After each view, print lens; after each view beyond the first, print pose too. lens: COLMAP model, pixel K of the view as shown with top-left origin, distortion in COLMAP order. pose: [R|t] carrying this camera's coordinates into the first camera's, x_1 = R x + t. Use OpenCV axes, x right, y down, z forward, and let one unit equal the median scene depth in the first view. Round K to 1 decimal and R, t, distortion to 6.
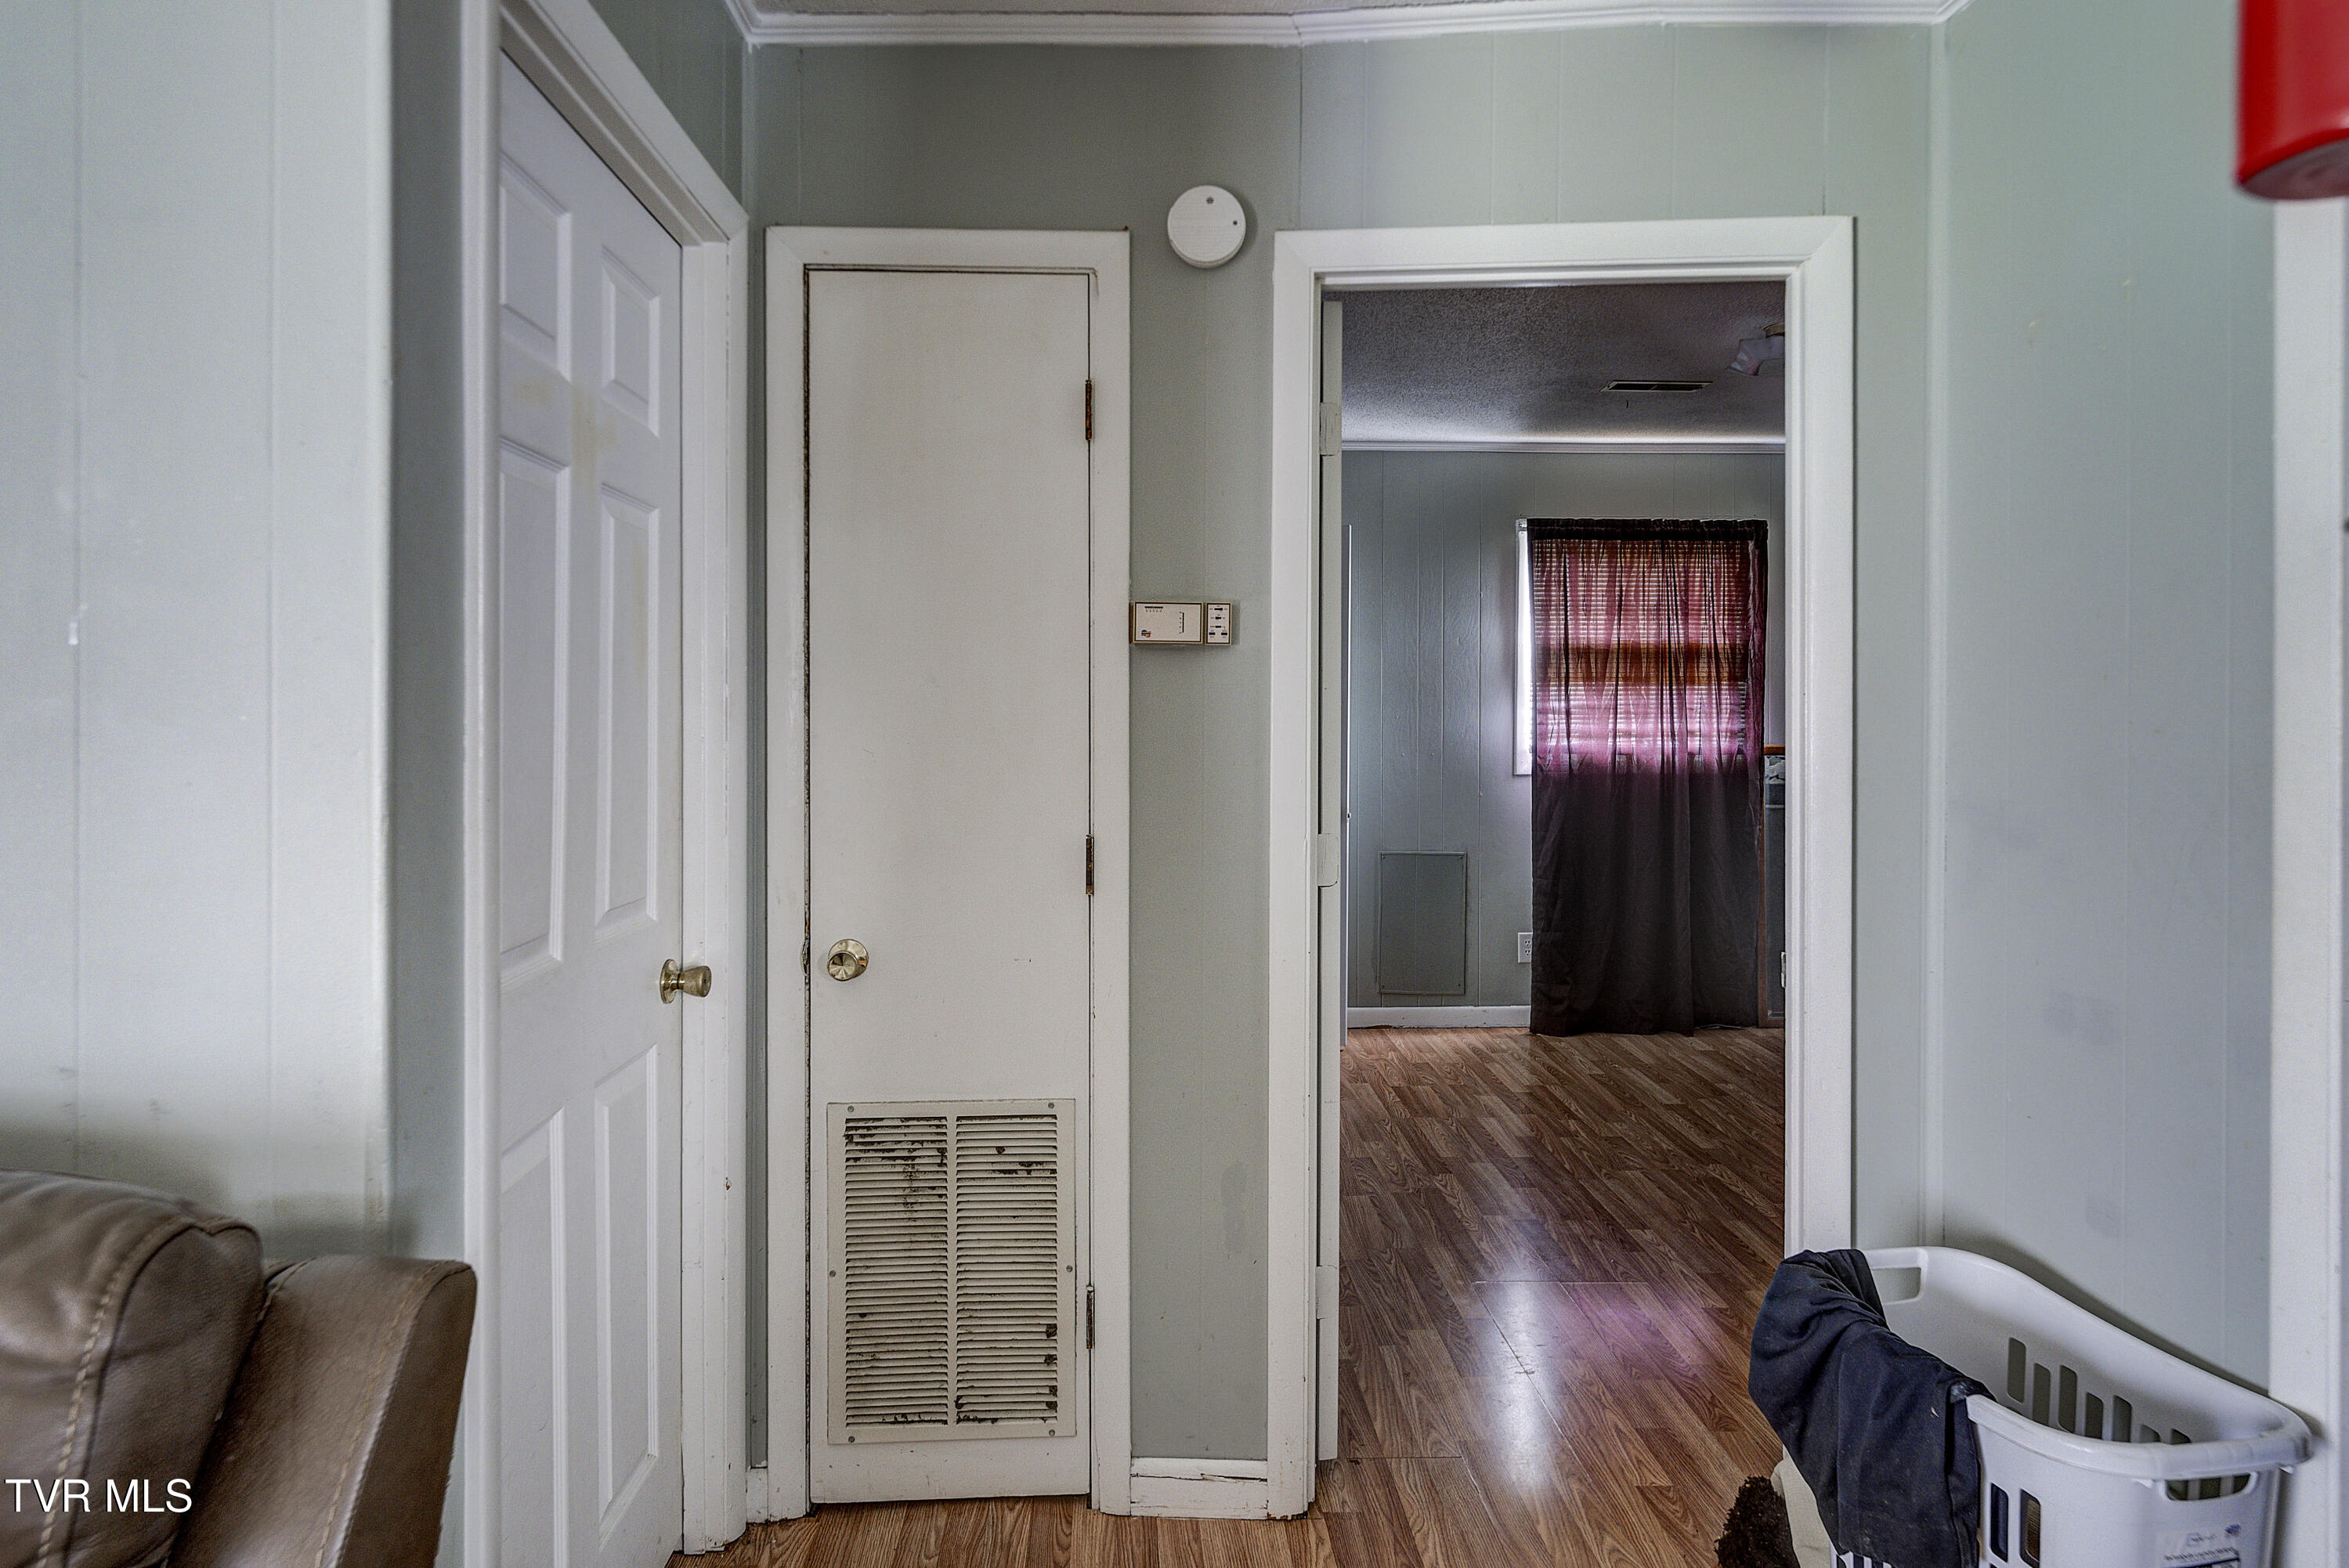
lens RADIAL K [[1294.1, 0, 1186.9], [0, 1294.1, 719.6], [0, 0, 1]] dist [0.008548, -0.000467]
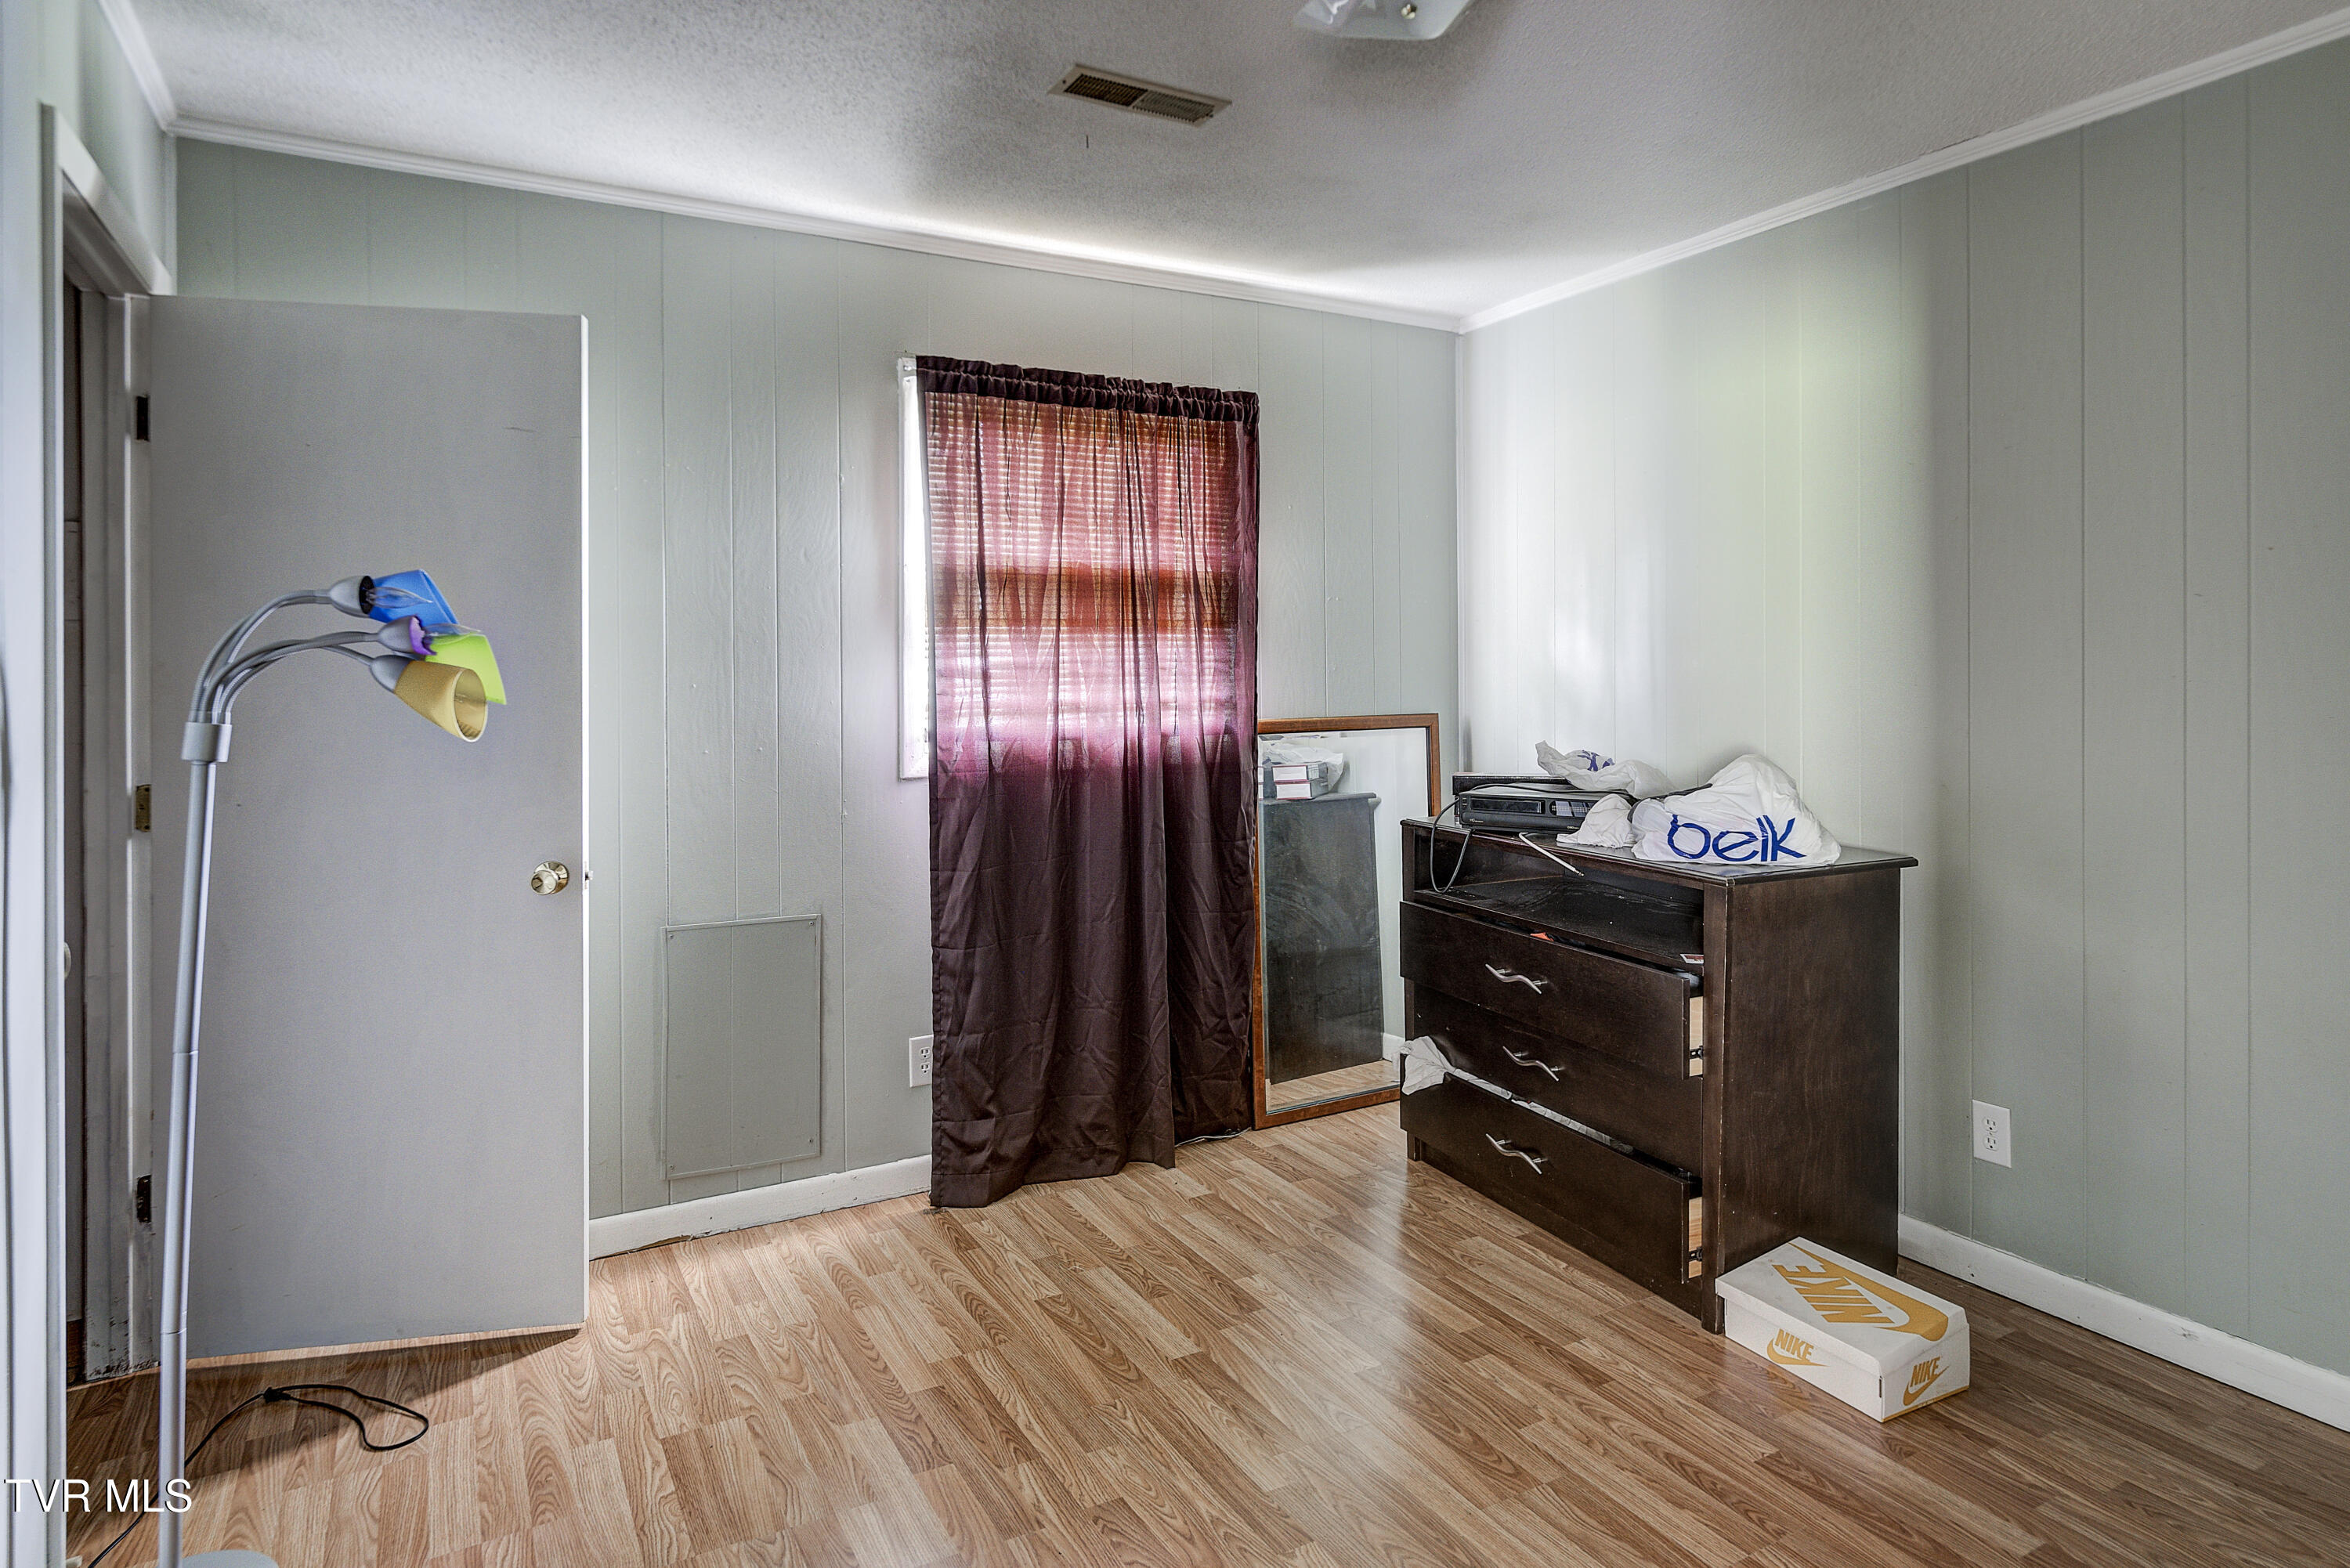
lens RADIAL K [[1294.6, 0, 1198.0], [0, 1294.6, 678.3], [0, 0, 1]] dist [0.008548, -0.000467]
pose [[0.885259, -0.010211, 0.464987, 0.096714], [0.011606, 0.999933, -0.000137, -0.002727], [-0.464954, 0.005518, 0.885318, 0.405362]]
